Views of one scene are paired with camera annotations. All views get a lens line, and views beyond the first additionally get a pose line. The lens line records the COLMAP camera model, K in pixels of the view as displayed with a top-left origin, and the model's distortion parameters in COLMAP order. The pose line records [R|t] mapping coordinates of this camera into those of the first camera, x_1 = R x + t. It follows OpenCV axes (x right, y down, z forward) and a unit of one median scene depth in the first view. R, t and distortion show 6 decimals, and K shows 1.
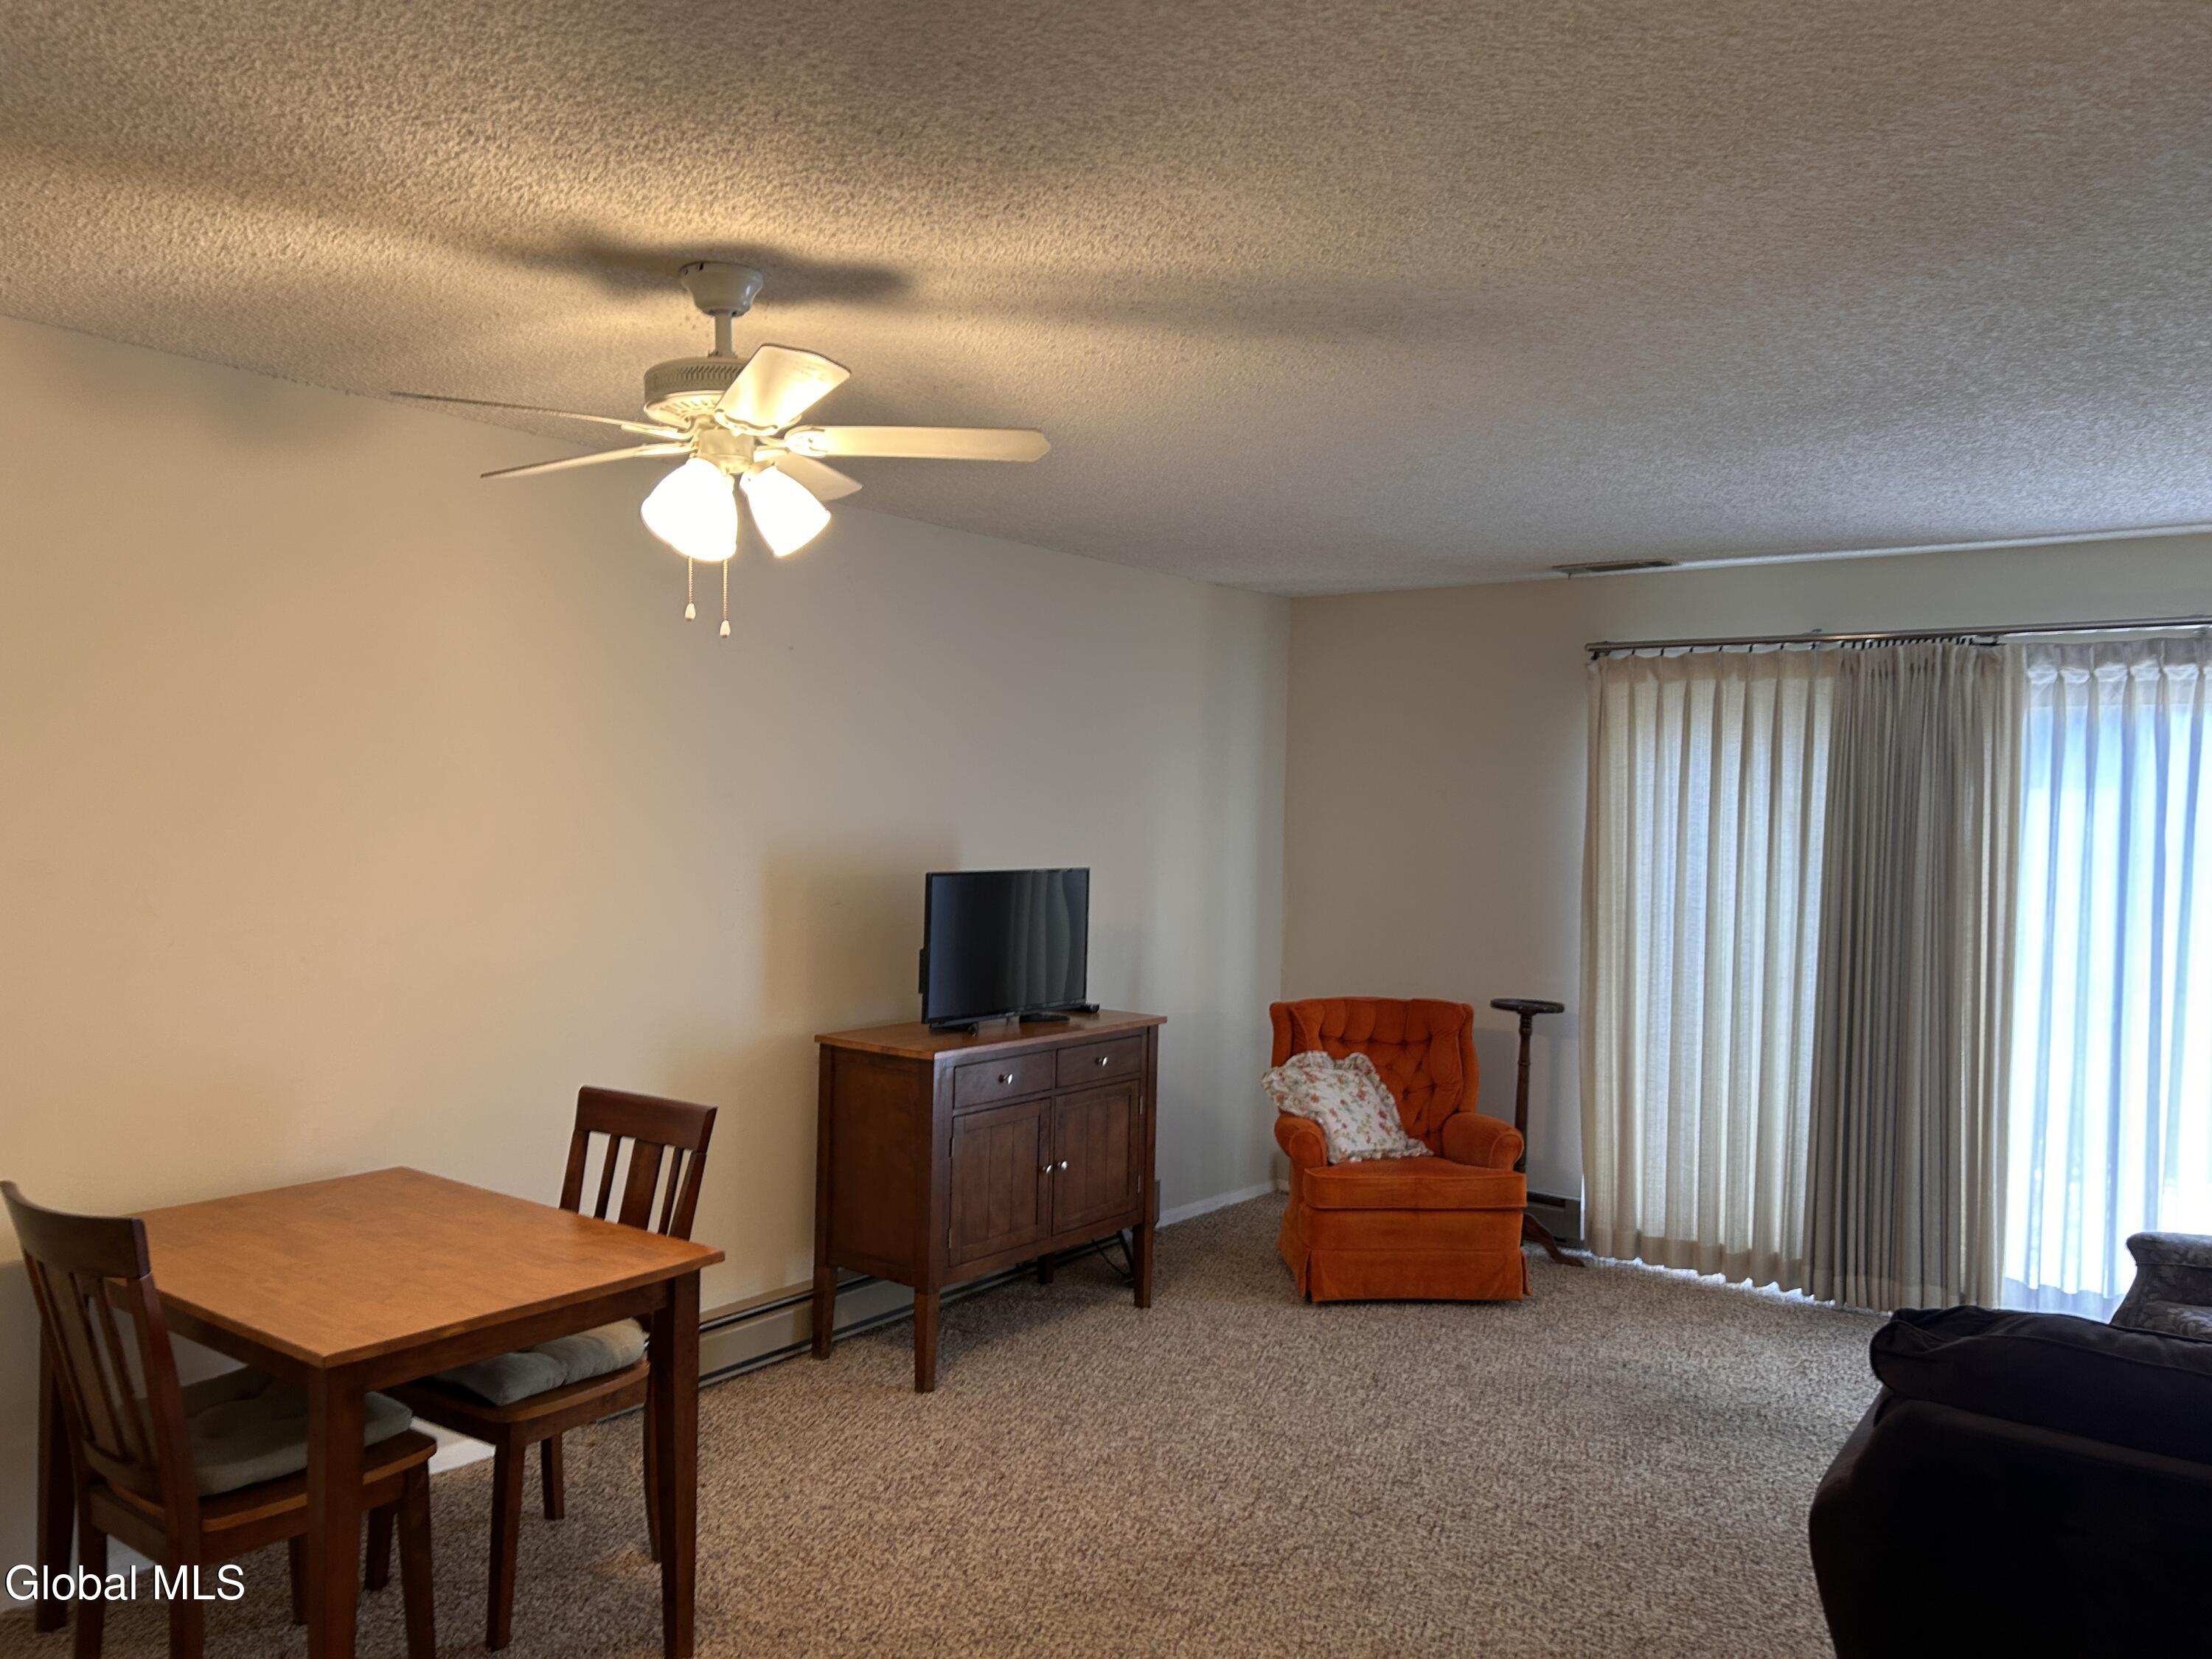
lens RADIAL K [[1692.0, 0, 1074.1], [0, 1692.0, 830.4], [0, 0, 1]] dist [0.064380, -0.061058]
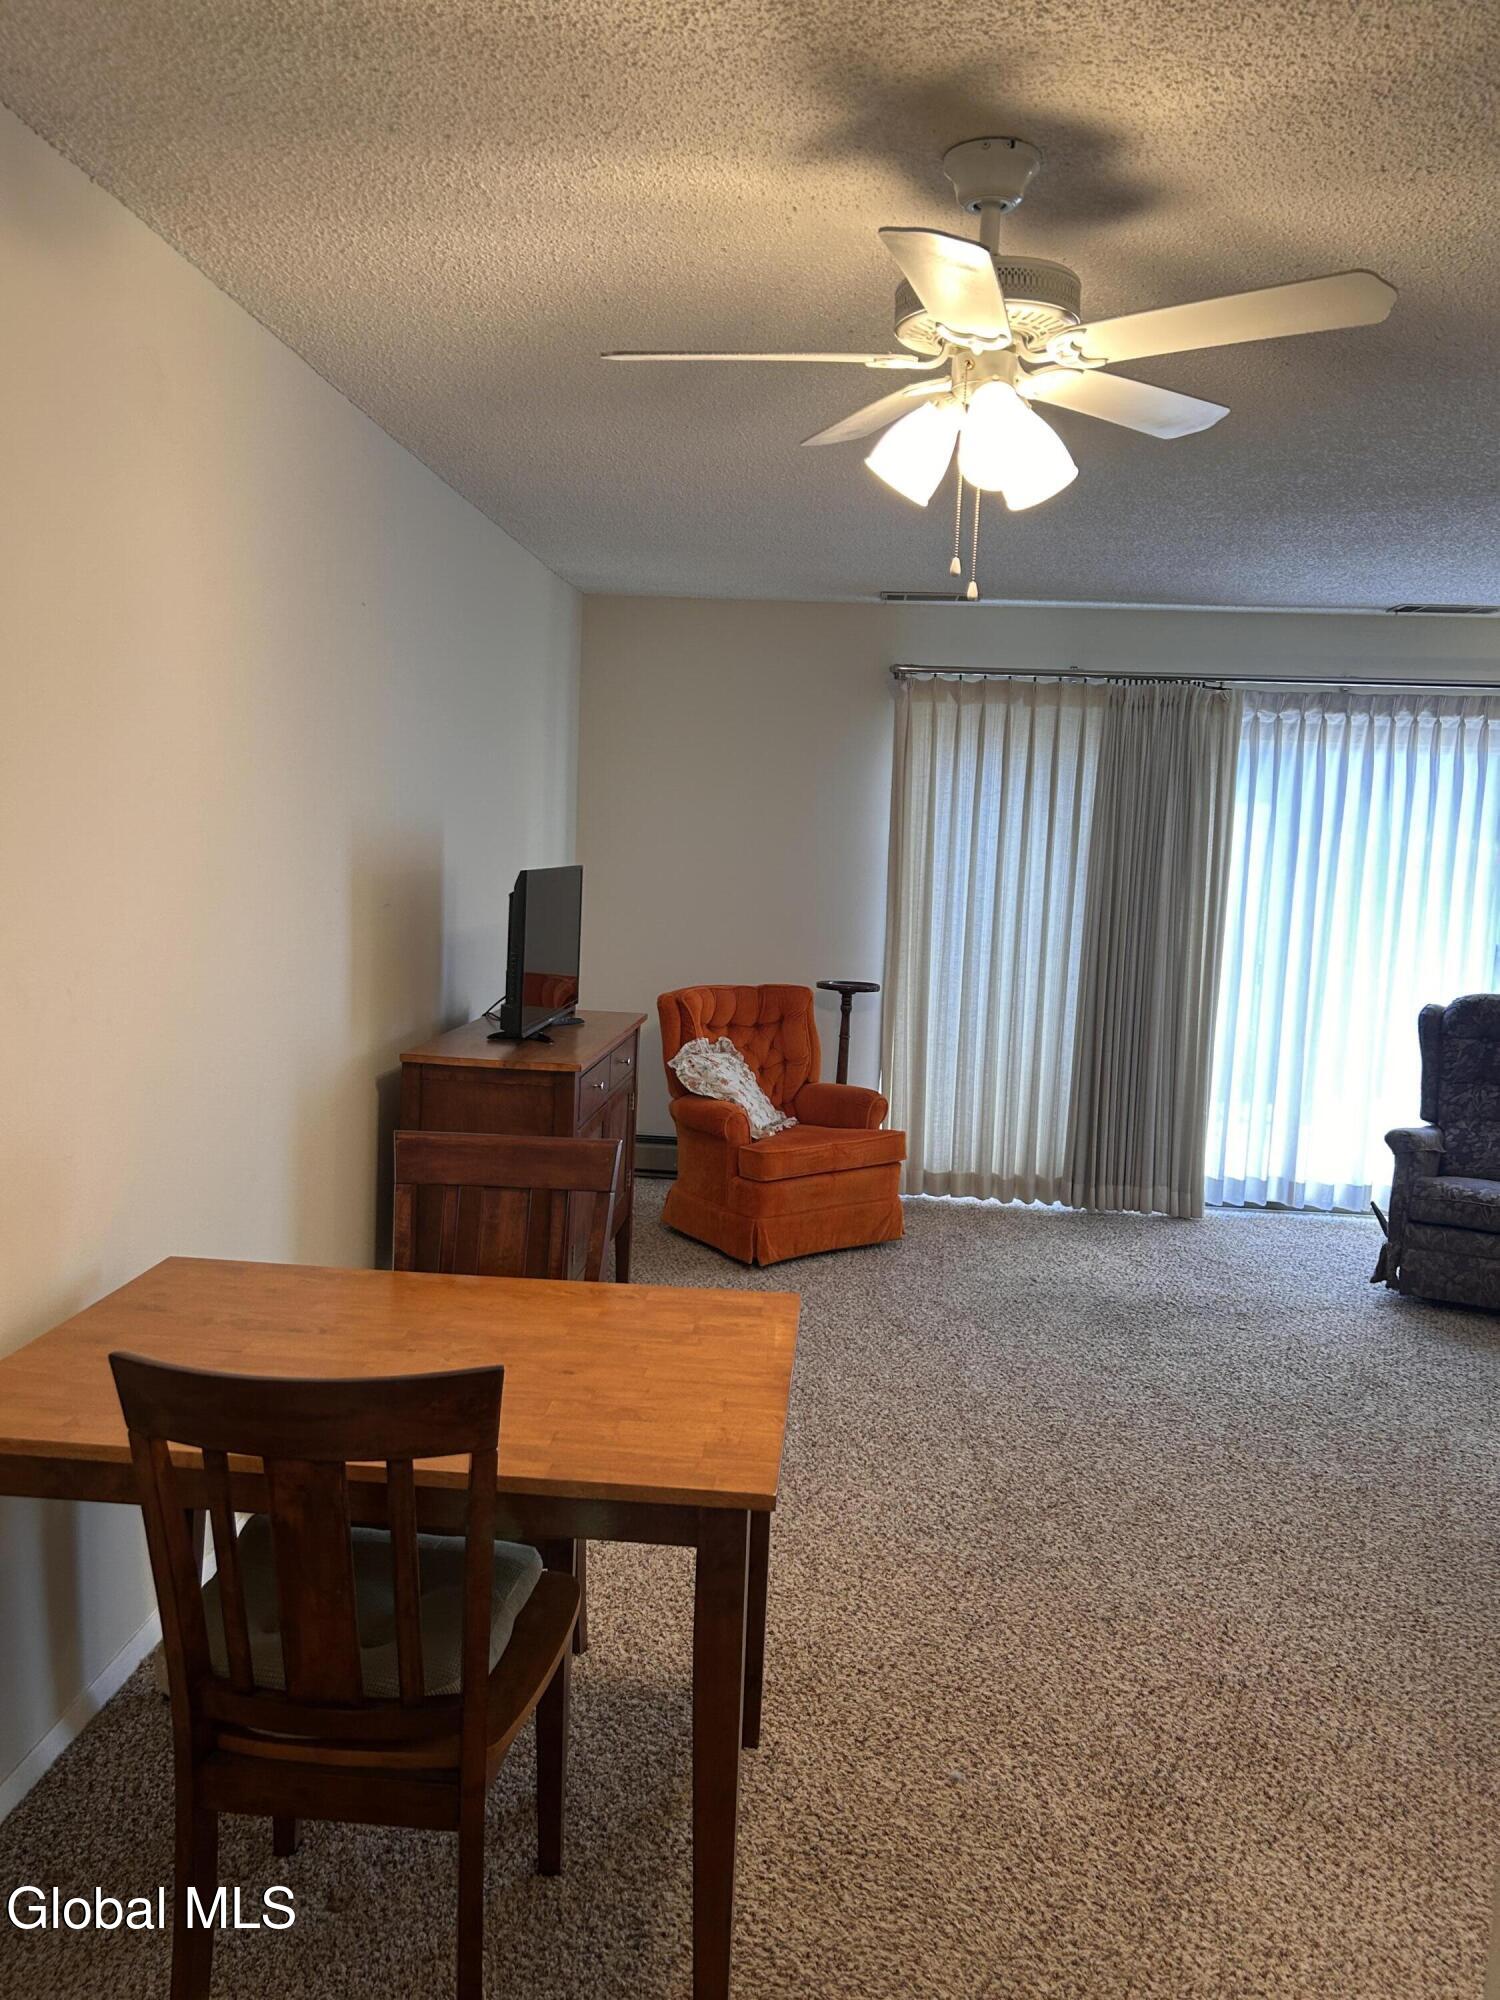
lens RADIAL K [[1529.9, 0, 744.2], [0, 1529.9, 988.1], [0, 0, 1]] dist [0.064380, -0.061058]
pose [[0.845162, -0.041430, 0.532902, -0.369427], [-0.015662, 0.994644, 0.102167, 0.001497], [-0.534281, -0.094694, 0.839986, 0.197227]]
